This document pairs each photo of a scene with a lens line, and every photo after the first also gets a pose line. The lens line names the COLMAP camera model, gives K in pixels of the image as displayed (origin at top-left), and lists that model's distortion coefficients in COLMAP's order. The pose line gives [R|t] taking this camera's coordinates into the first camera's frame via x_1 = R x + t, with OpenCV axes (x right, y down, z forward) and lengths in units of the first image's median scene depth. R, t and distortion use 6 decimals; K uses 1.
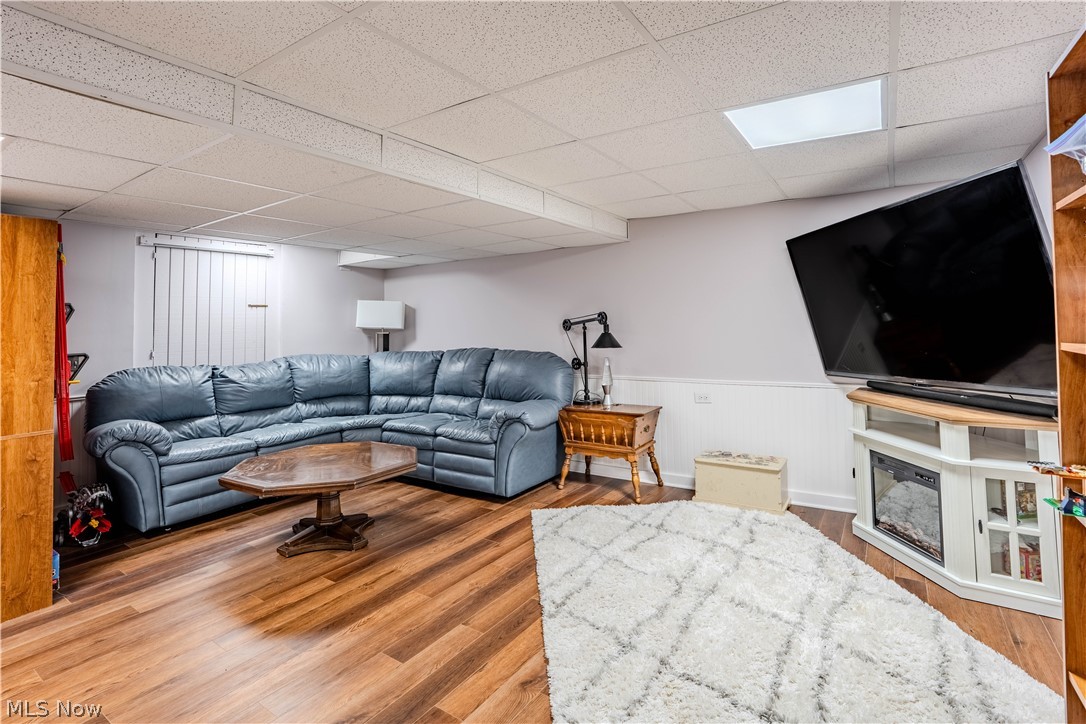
lens RADIAL K [[524.9, 0, 549.4], [0, 524.9, 307.4], [0, 0, 1]] dist [-0.056796, 0.014834]
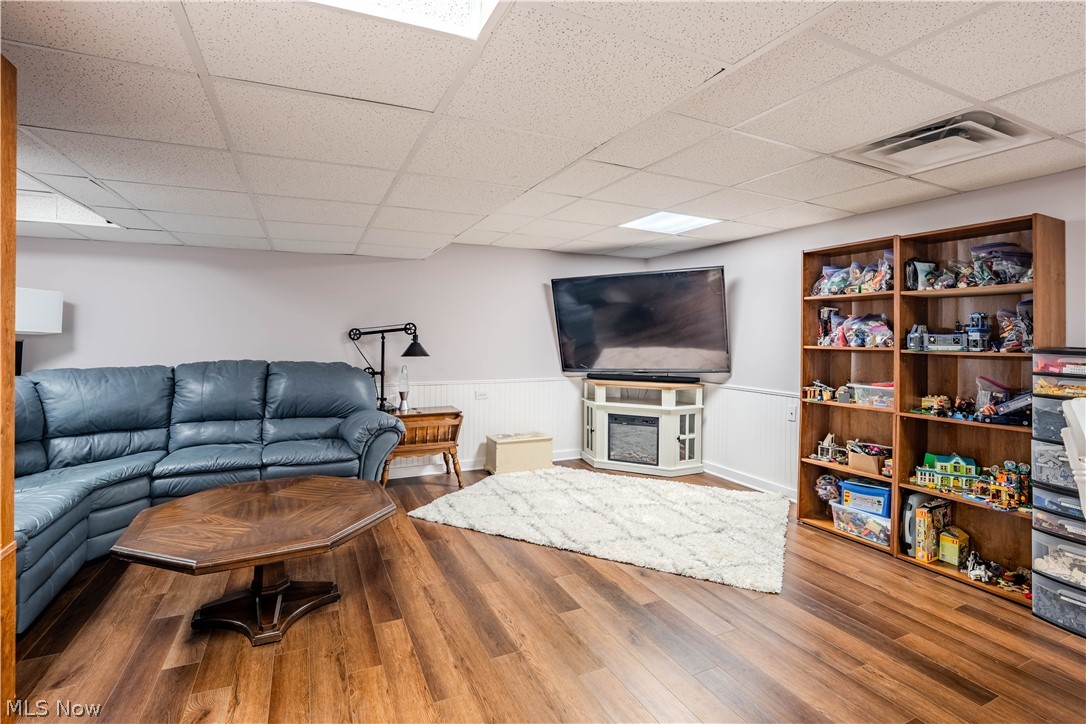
lens RADIAL K [[519.1, 0, 544.4], [0, 519.1, 334.1], [0, 0, 1]] dist [-0.075690, 0.029149]
pose [[0.517415, 0.023908, 0.855401, -0.670777], [-0.041767, 0.999124, -0.002661, 0.023367], [-0.854715, -0.034351, 0.517960, 0.225304]]
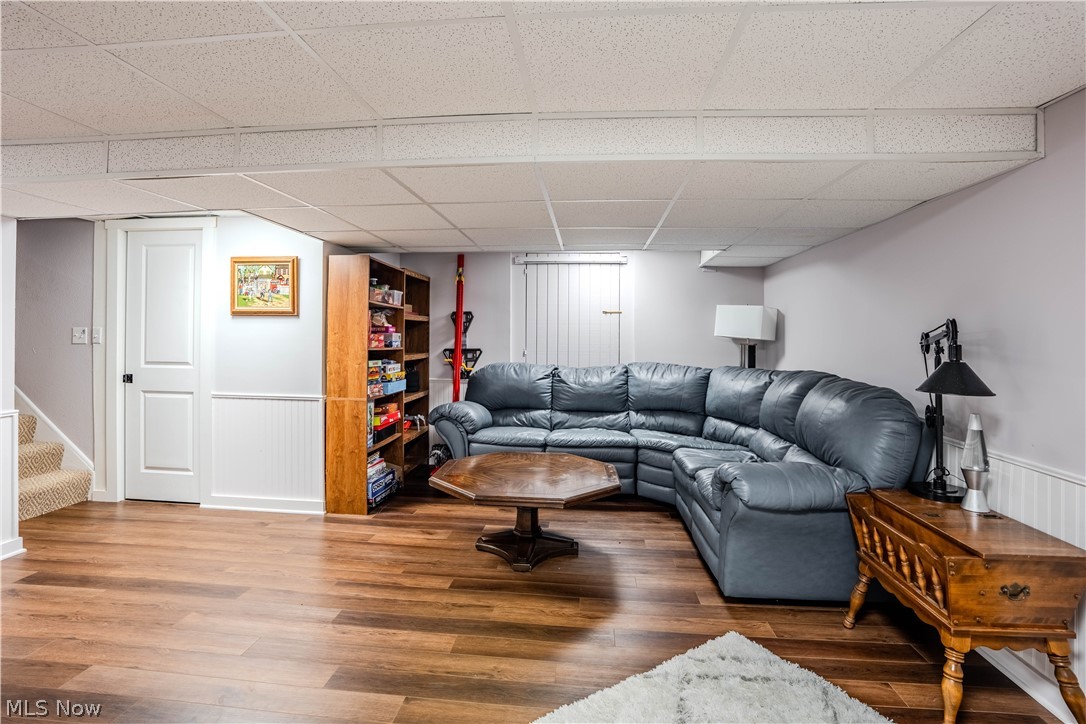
lens RADIAL K [[519.1, 0, 544.4], [0, 519.1, 334.1], [0, 0, 1]] dist [-0.075690, 0.029149]
pose [[0.467602, 0.027745, -0.883503, 0.341832], [0.006444, 0.999374, 0.034794, 0.004208], [0.883915, -0.021963, 0.467131, 0.454415]]
